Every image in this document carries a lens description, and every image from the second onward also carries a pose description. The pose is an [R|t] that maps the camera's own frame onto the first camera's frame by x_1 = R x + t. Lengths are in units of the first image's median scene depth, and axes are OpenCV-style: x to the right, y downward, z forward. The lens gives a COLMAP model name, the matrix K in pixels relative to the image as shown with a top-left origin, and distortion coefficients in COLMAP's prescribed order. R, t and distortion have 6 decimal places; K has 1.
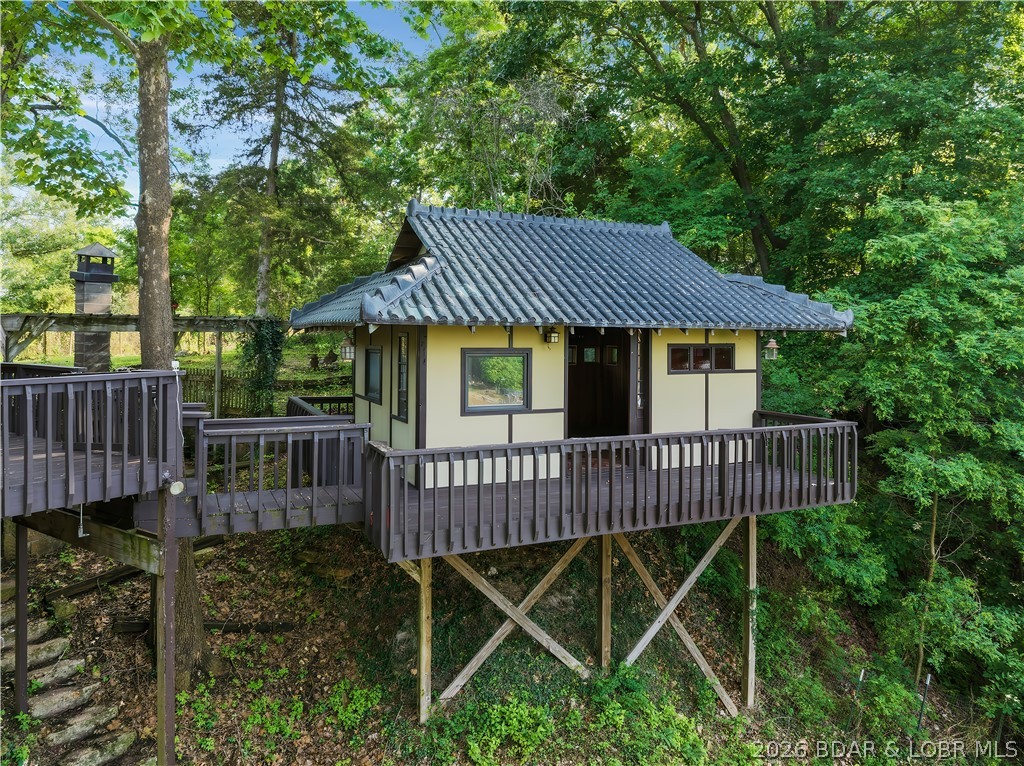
lens RADIAL K [[732.4, 0, 516.1], [0, 732.4, 374.9], [0, 0, 1]] dist [-0.071494, 0.052340]
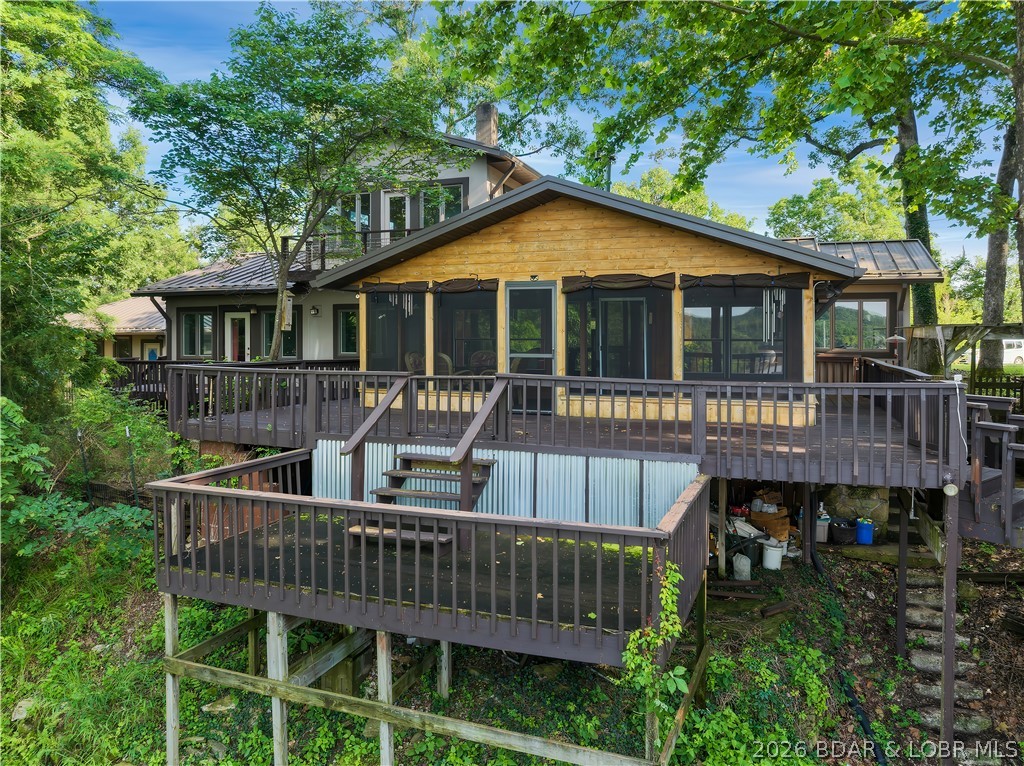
lens RADIAL K [[732.4, 0, 516.1], [0, 732.4, 374.9], [0, 0, 1]] dist [-0.071494, 0.052340]
pose [[0.229939, 0.029939, -0.972744, 0.309253], [-0.024442, 0.999389, 0.024981, -0.019372], [0.972898, 0.018032, 0.230530, 0.065663]]
